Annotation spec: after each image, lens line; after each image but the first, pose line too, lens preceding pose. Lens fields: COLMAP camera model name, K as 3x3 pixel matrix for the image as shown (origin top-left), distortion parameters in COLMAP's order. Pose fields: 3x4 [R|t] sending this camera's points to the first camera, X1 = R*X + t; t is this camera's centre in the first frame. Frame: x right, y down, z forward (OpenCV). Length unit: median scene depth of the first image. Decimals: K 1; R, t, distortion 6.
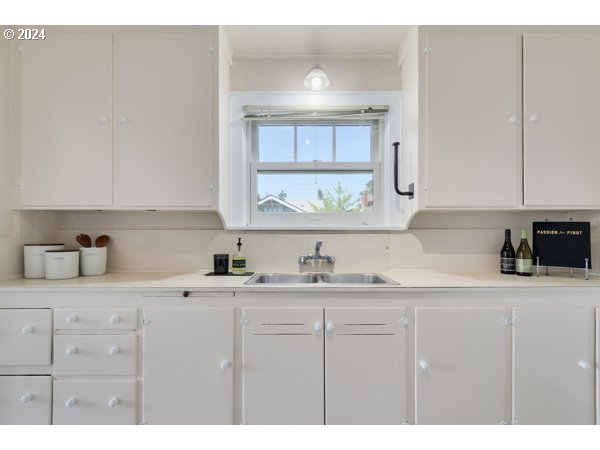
lens RADIAL K [[270.5, 0, 298.6], [0, 270.5, 234.5], [0, 0, 1]] dist [0.000486, 0.000085]
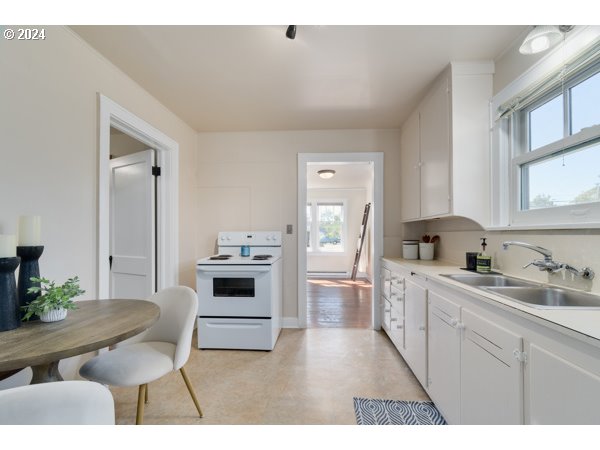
lens RADIAL K [[284.0, 0, 303.7], [0, 284.0, 235.6], [0, 0, 1]] dist [-0.001240, -0.000296]
pose [[-0.048379, 0.004933, -0.998817, 0.908205], [0.002979, 0.999984, 0.004794, -0.005474], [0.998825, -0.002744, -0.048393, 0.353553]]
